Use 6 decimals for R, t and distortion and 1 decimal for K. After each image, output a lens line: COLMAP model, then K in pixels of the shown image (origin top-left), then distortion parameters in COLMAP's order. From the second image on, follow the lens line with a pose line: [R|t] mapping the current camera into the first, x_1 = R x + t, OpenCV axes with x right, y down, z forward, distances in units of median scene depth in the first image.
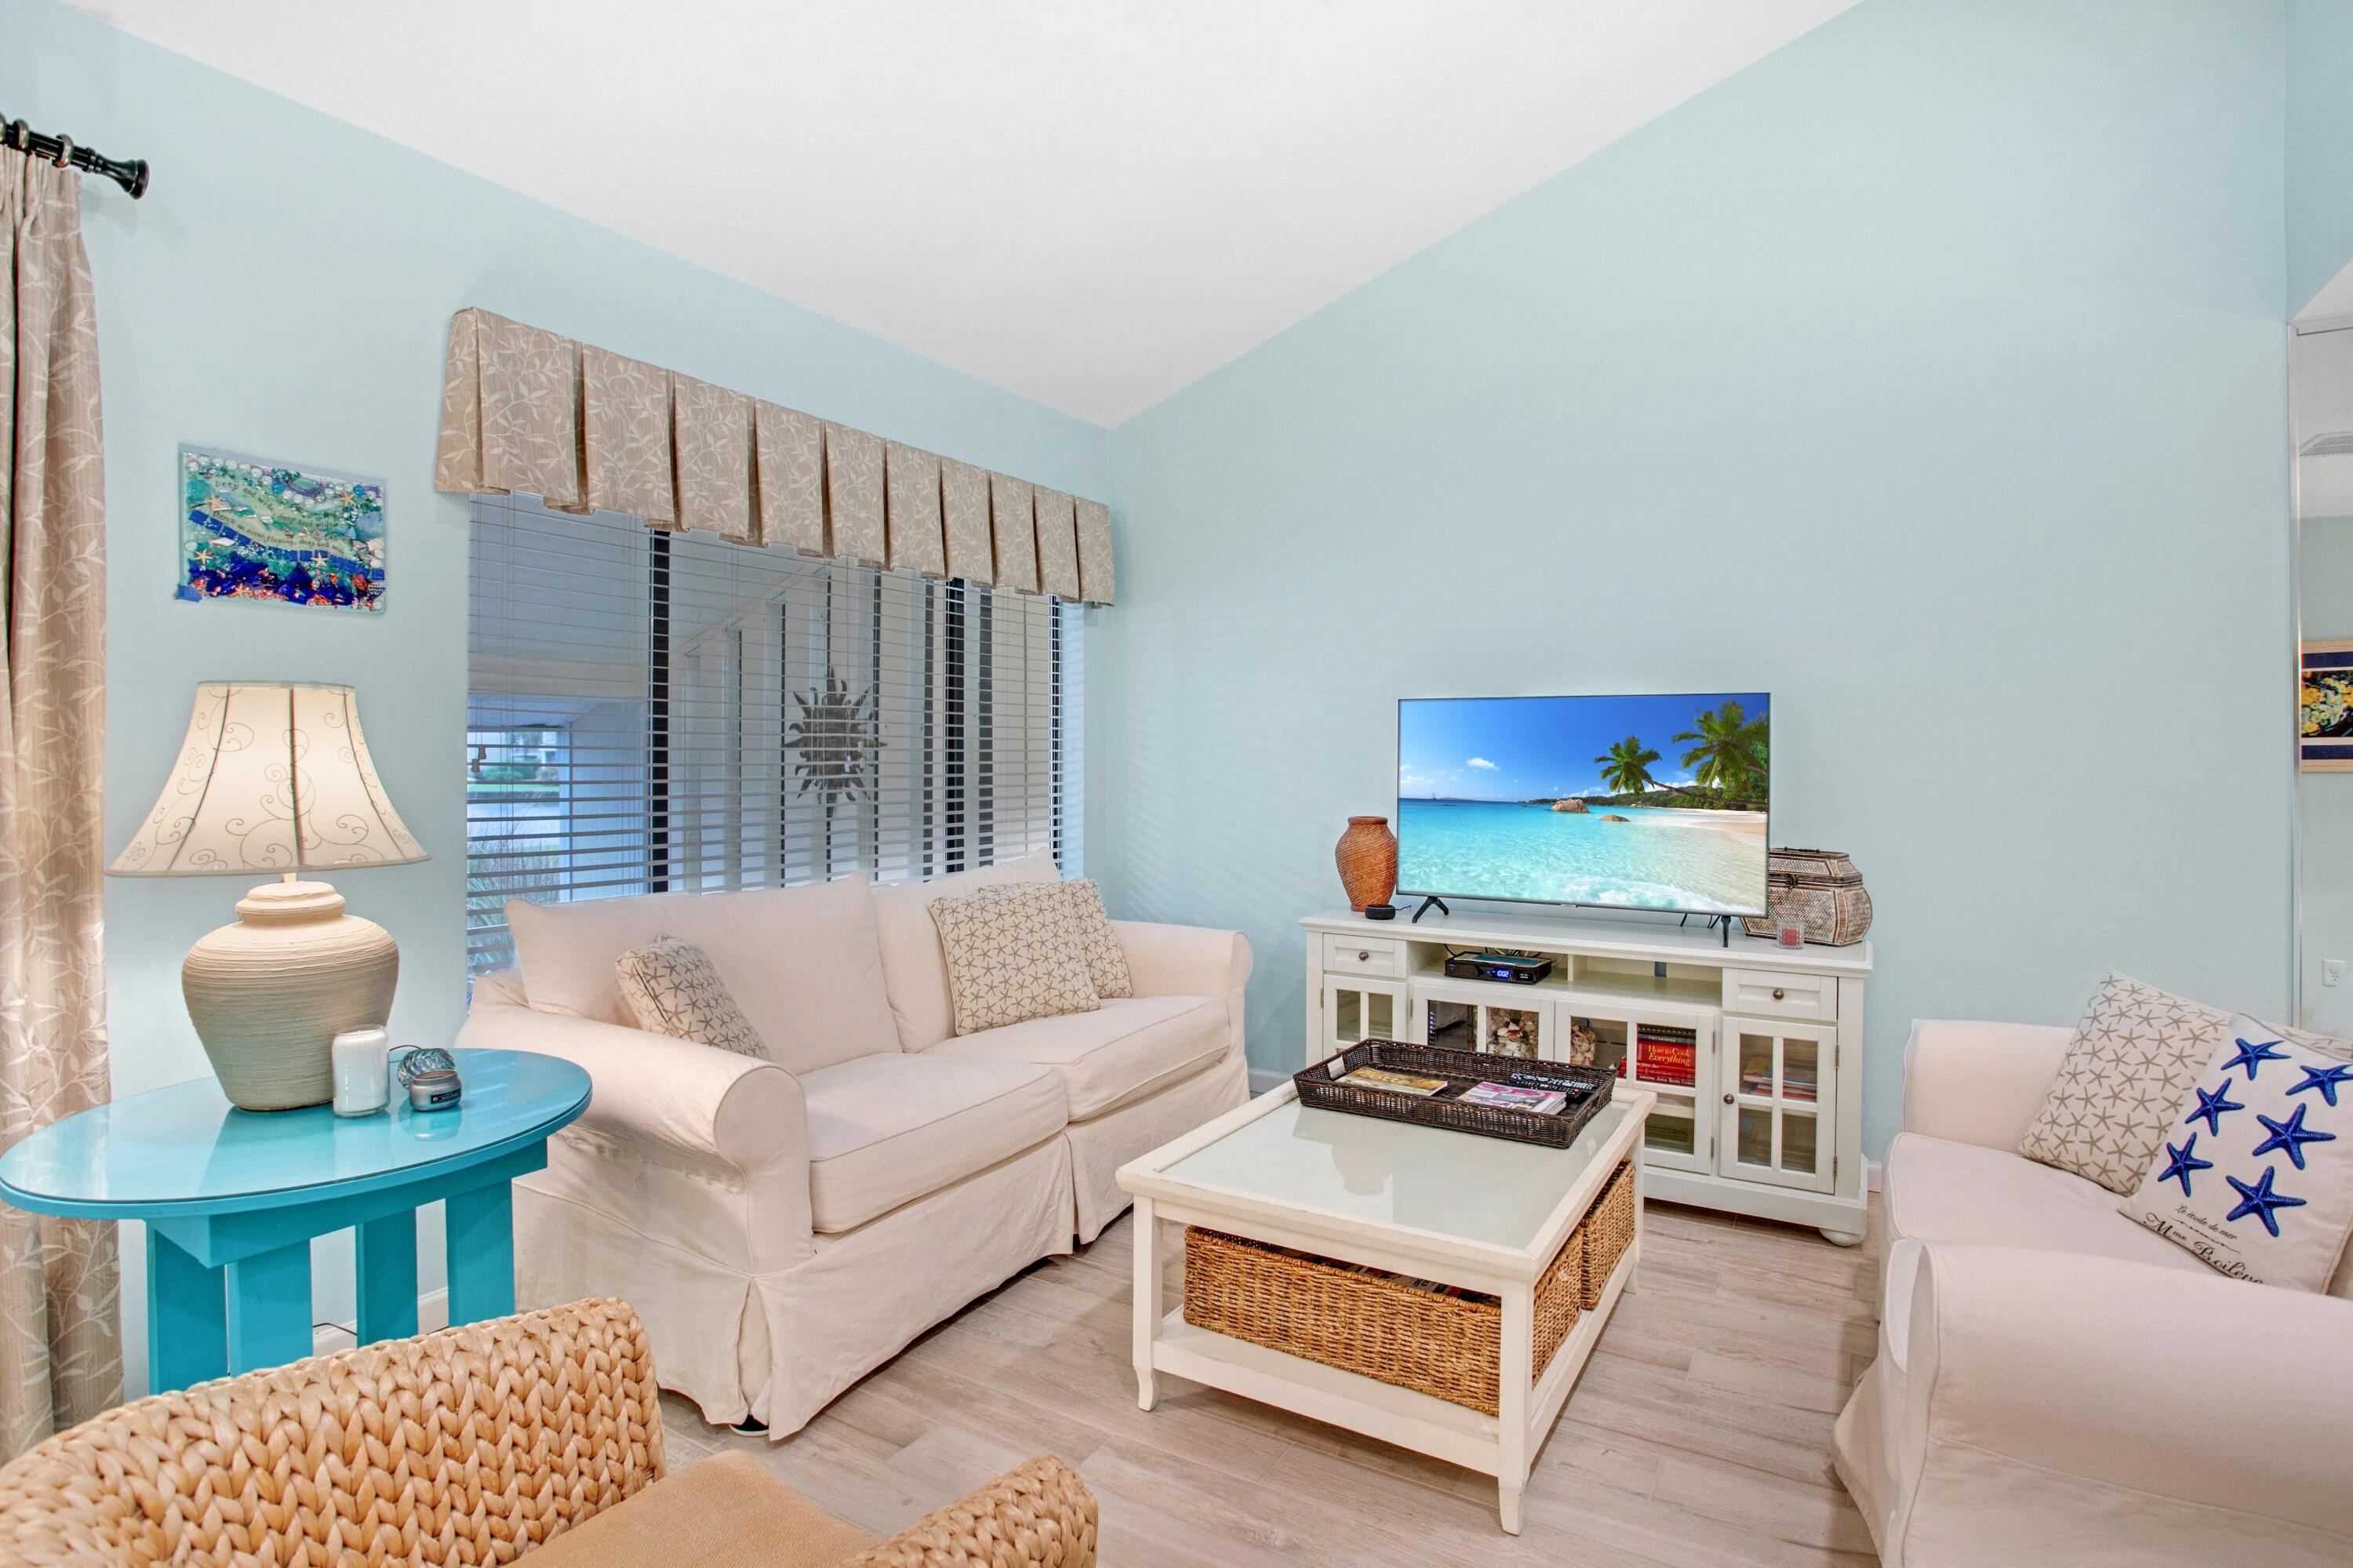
lens RADIAL K [[1174.9, 0, 1164.7], [0, 1174.9, 770.0], [0, 0, 1]] dist [-0.067785, 0.025290]
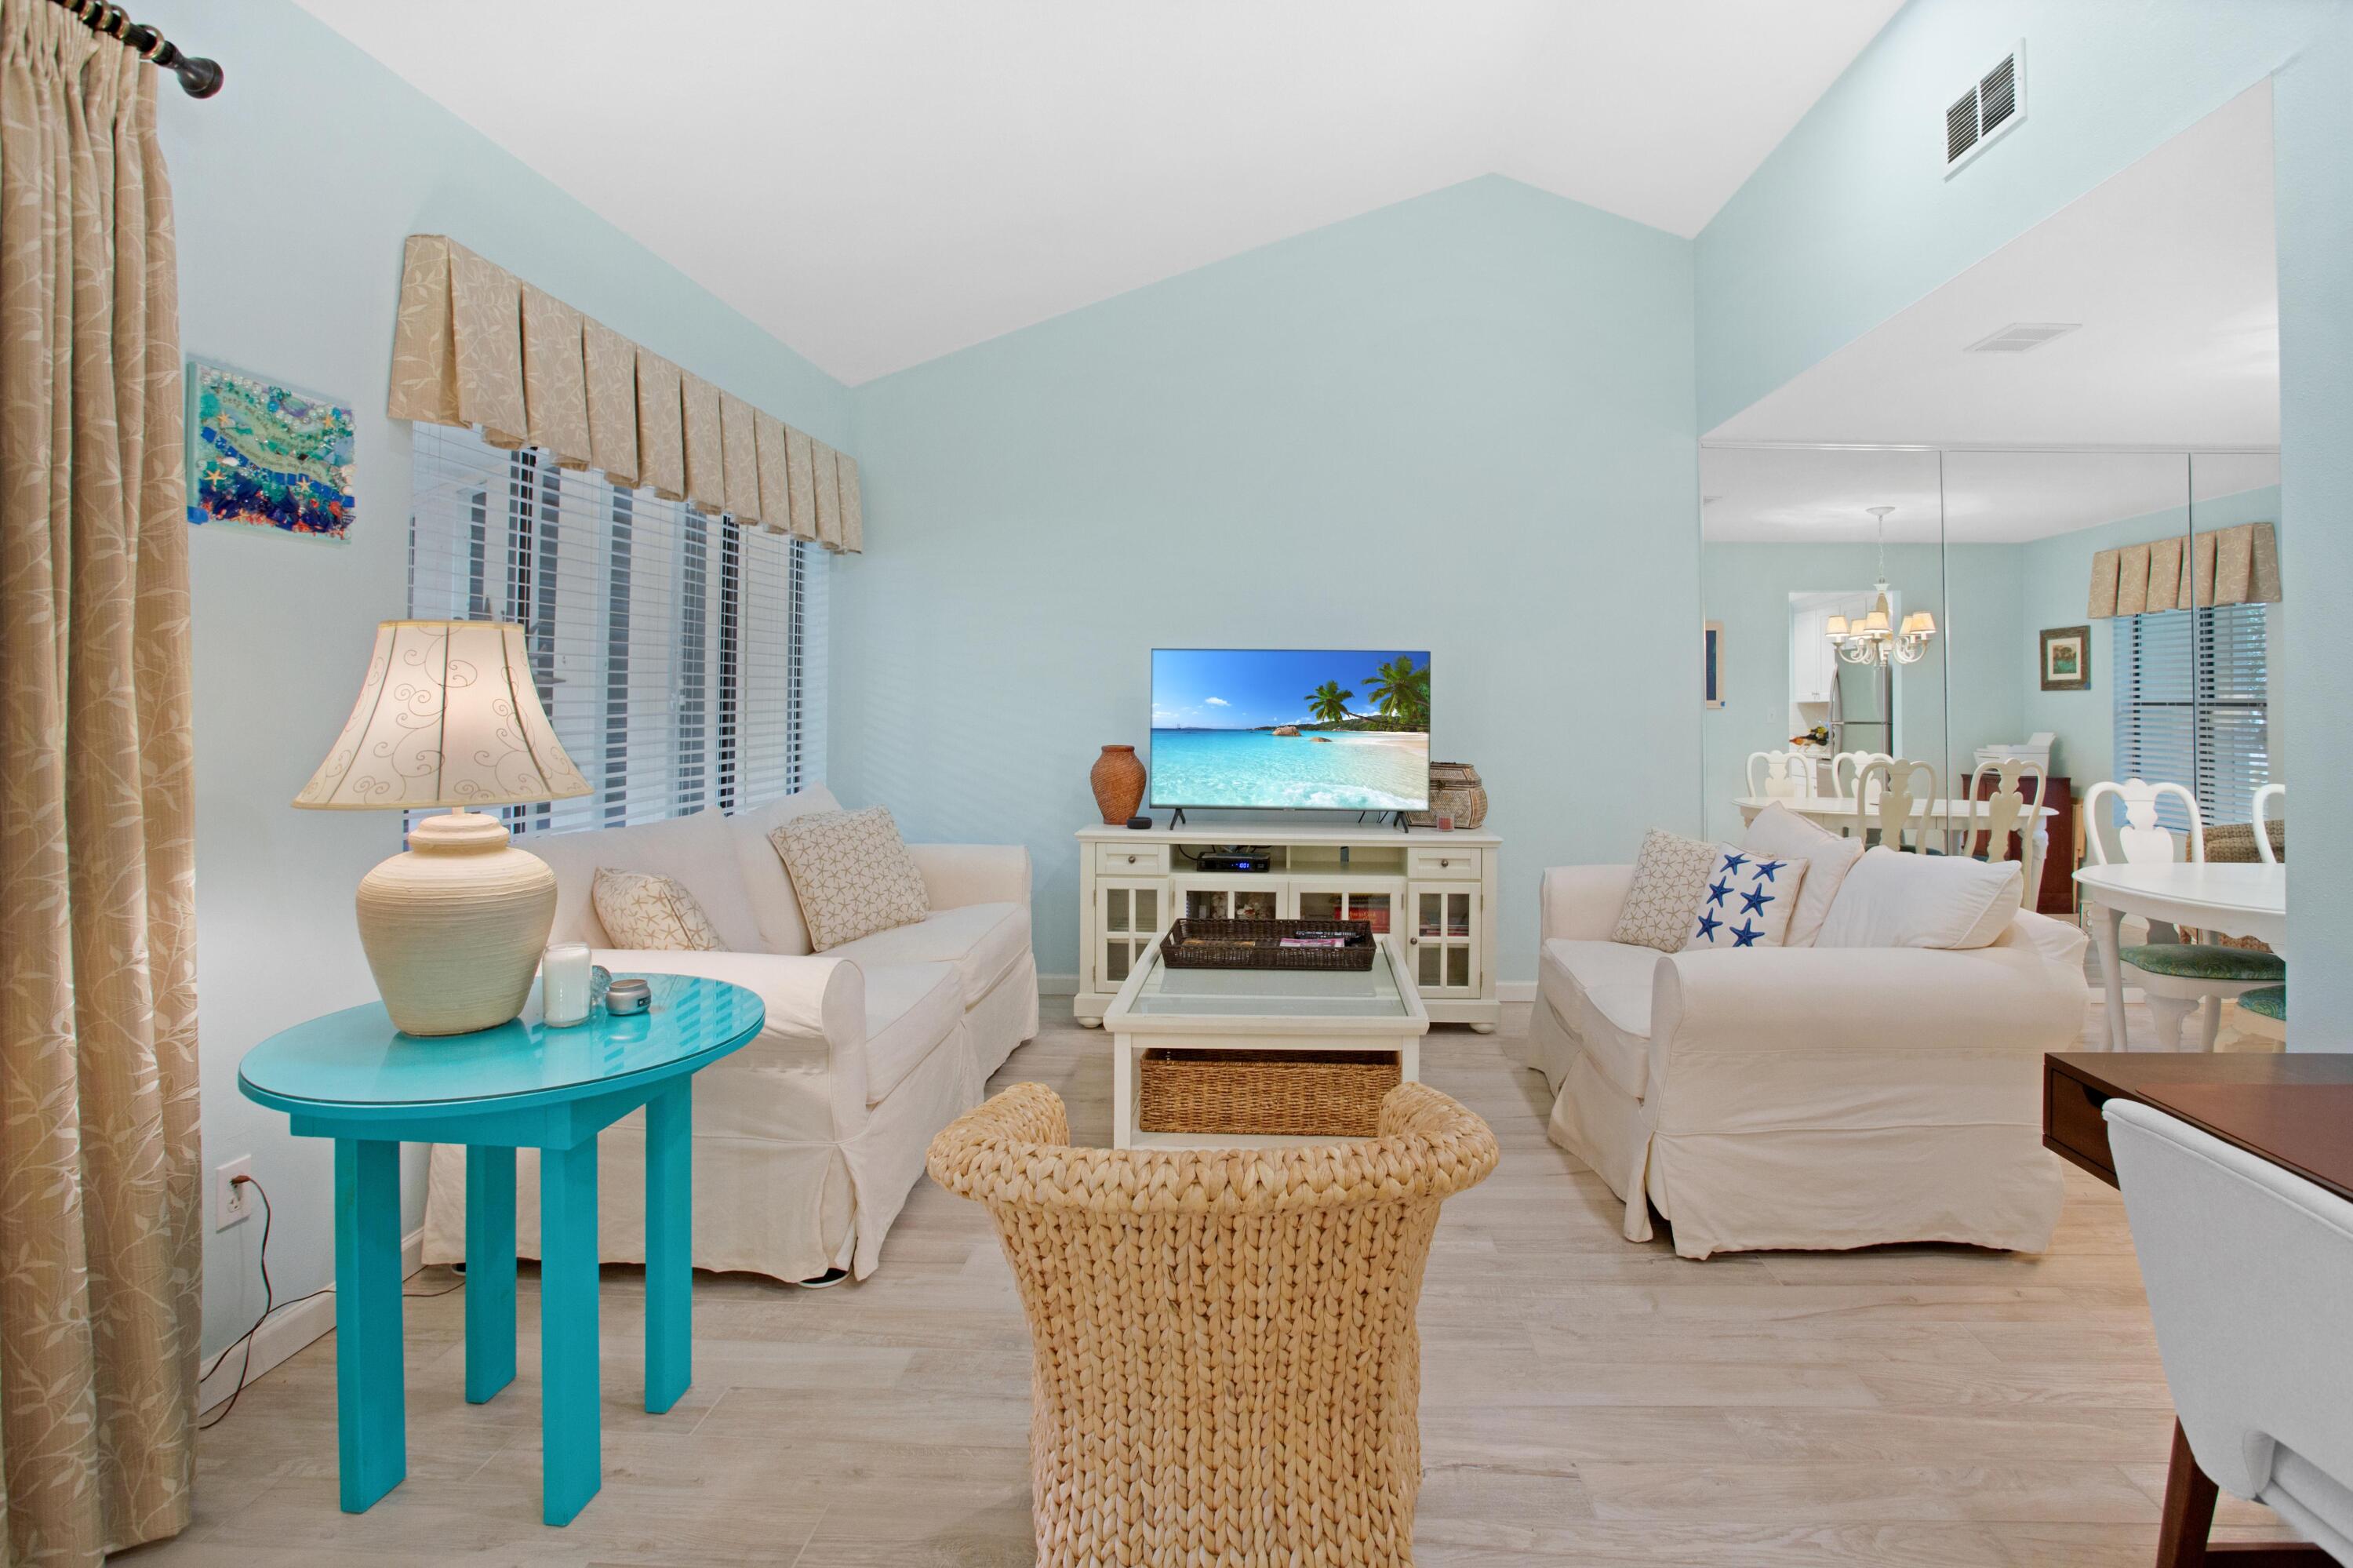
lens RADIAL K [[1229.8, 0, 1183.5], [0, 1229.8, 691.9], [0, 0, 1]] dist [-0.044045, 0.001707]
pose [[0.881828, 0.002769, 0.471563, -0.469453], [0.003692, 0.999912, -0.012775, 0.002651], [-0.471557, 0.013007, 0.881740, -0.183239]]
